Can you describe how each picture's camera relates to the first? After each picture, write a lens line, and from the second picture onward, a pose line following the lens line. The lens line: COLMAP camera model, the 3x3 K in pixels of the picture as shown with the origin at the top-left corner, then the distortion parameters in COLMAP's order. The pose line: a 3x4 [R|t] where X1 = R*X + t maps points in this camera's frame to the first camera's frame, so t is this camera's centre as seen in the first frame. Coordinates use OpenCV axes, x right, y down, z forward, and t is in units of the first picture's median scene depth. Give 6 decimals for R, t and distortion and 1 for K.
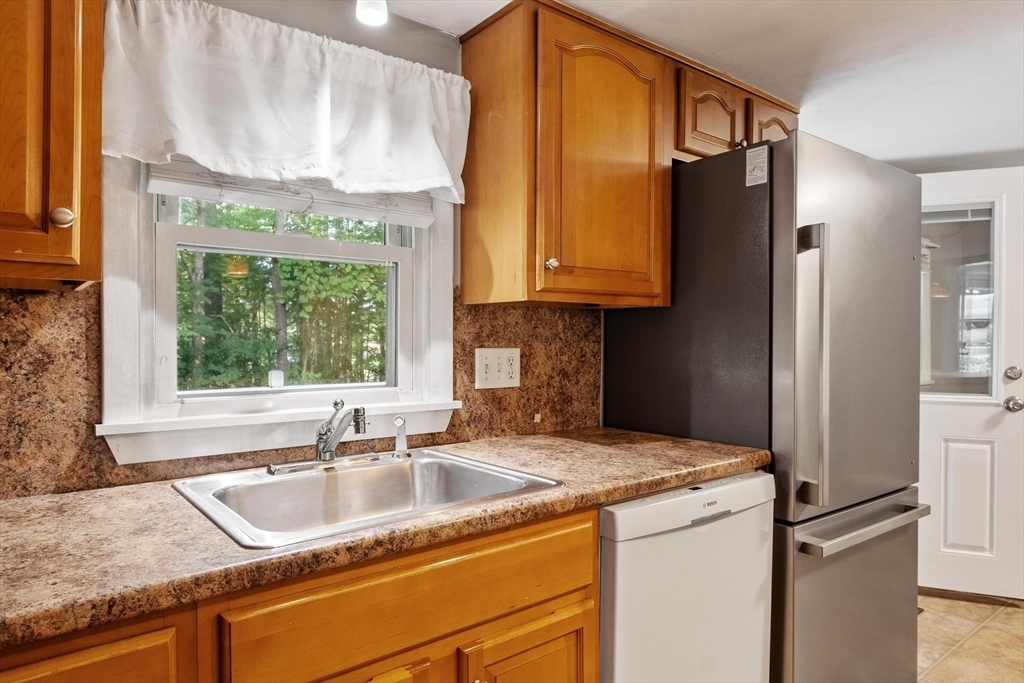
lens RADIAL K [[635.7, 0, 512.0], [0, 635.7, 341.5], [0, 0, 1]] dist [-0.000832, 0.000666]
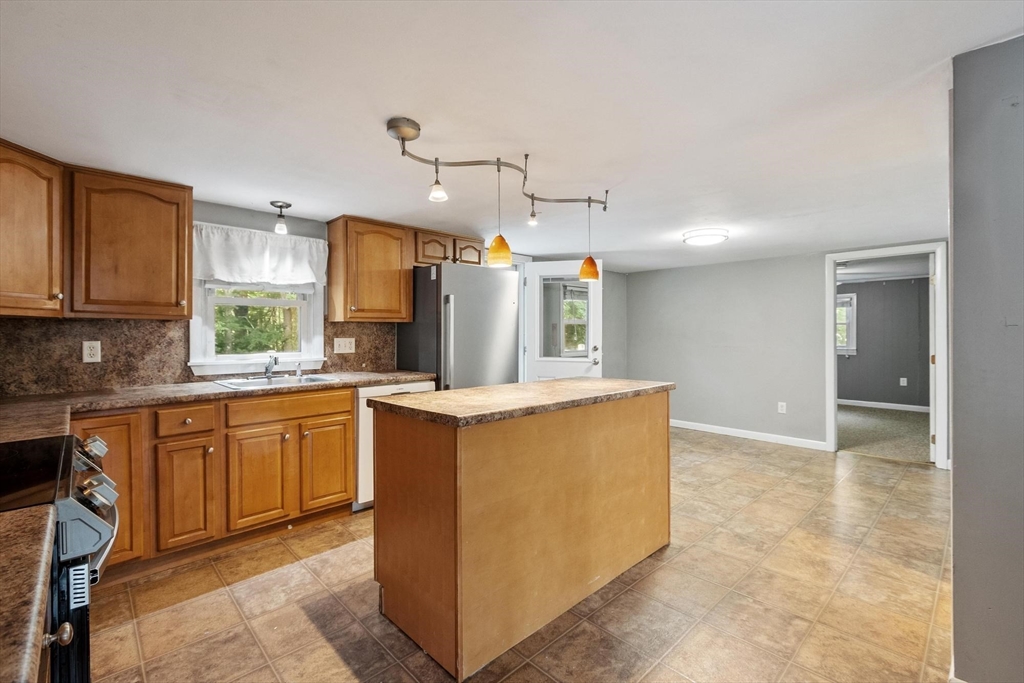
lens RADIAL K [[450.0, 0, 509.9], [0, 450.0, 333.6], [0, 0, 1]] dist [0.002652, -0.000289]
pose [[0.995466, -0.000850, 0.095113, 0.538750], [0.000755, 0.999999, 0.001034, -0.009934], [-0.095114, -0.000957, 0.995466, -1.023849]]
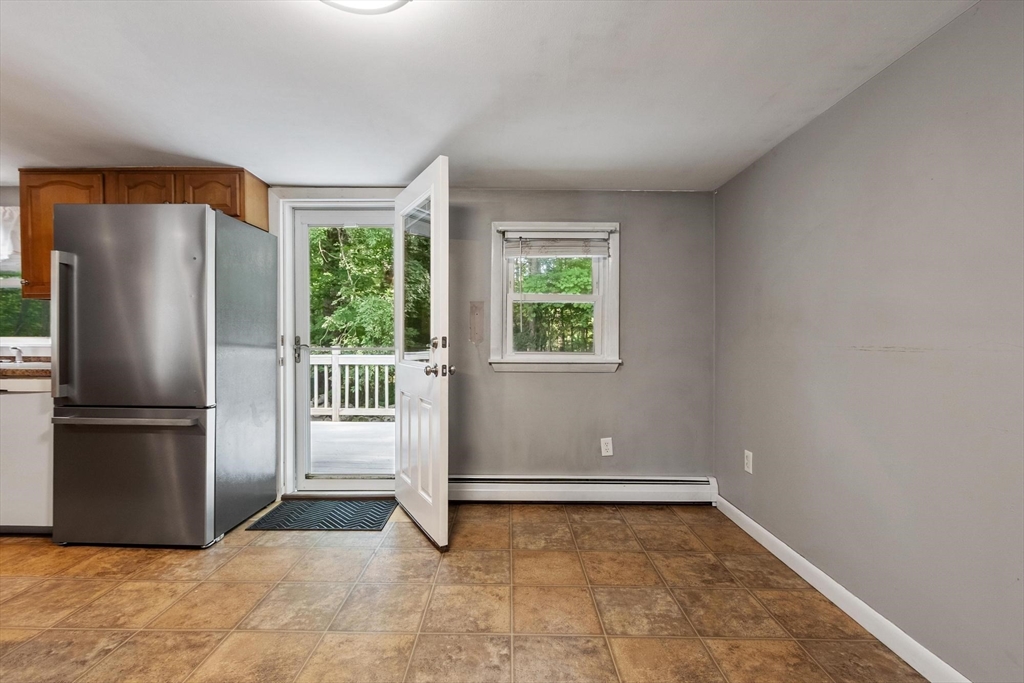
lens RADIAL K [[449.9, 0, 508.3], [0, 449.9, 346.5], [0, 0, 1]] dist [-0.003000, 0.000085]
pose [[0.782152, 0.014473, -0.622920, 2.323521], [-0.006831, 0.999869, 0.014654, 0.071766], [0.623051, -0.007206, 0.782148, 0.766125]]
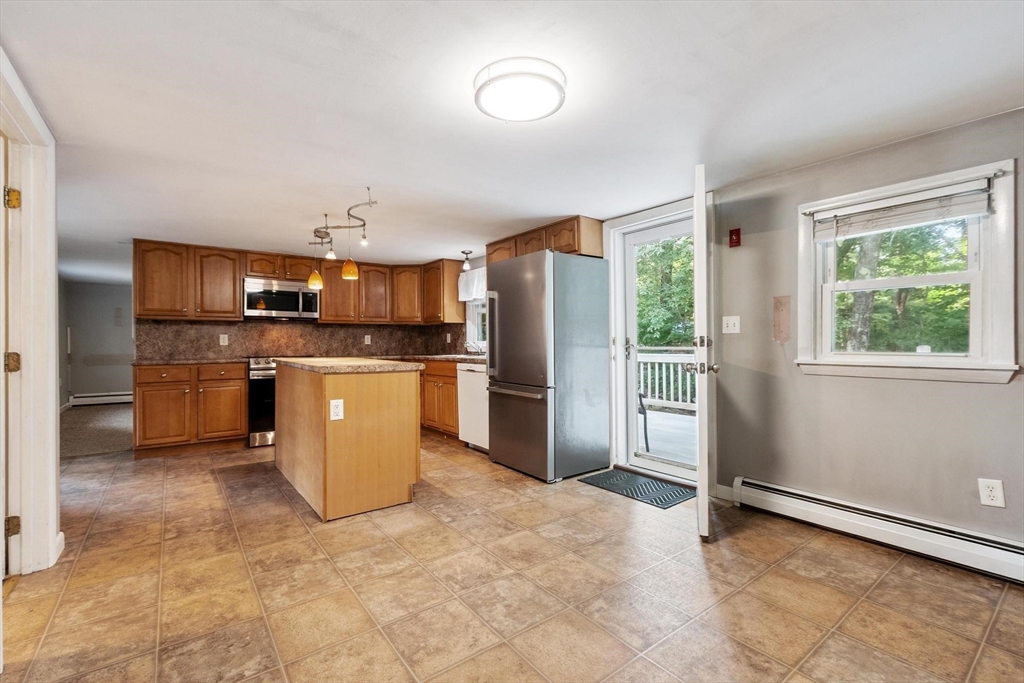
lens RADIAL K [[453.4, 0, 507.5], [0, 453.4, 344.1], [0, 0, 1]] dist [0.004421, -0.000191]
pose [[-0.026911, 0.007349, -0.999611, 2.776725], [0.006897, 0.999951, 0.007166, 0.074562], [0.999614, -0.006701, -0.026960, 1.126823]]
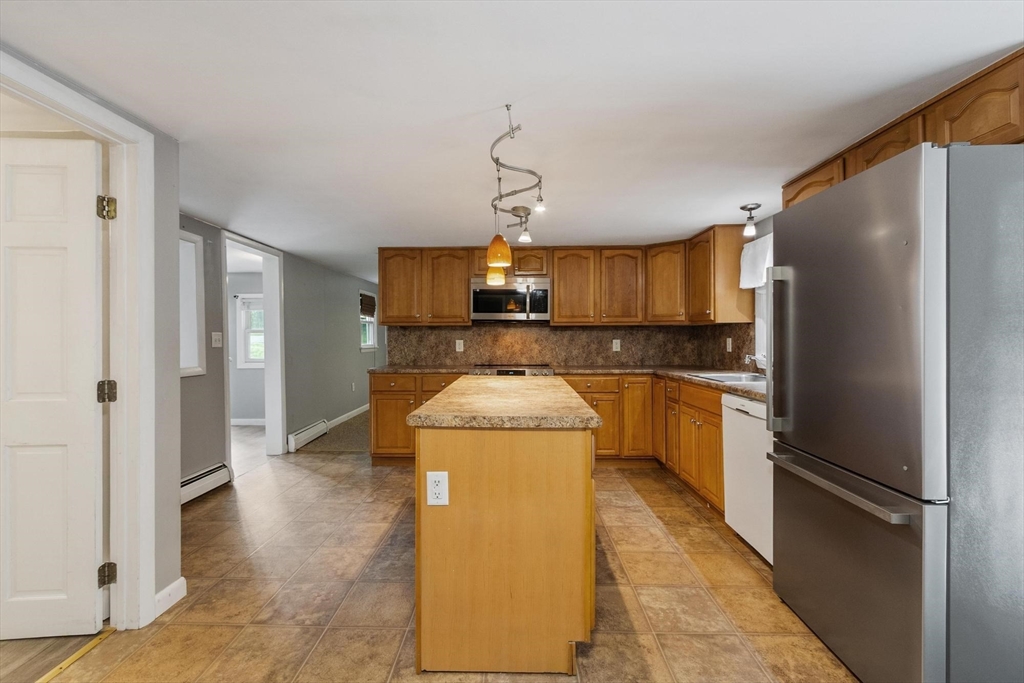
lens RADIAL K [[457.9, 0, 505.5], [0, 457.9, 339.0], [0, 0, 1]] dist [0.000583, -0.000010]
pose [[-0.639174, 0.009242, -0.769007, 1.836360], [0.005960, 0.999957, 0.007063, -0.003730], [0.769039, -0.000068, -0.639201, 1.199100]]
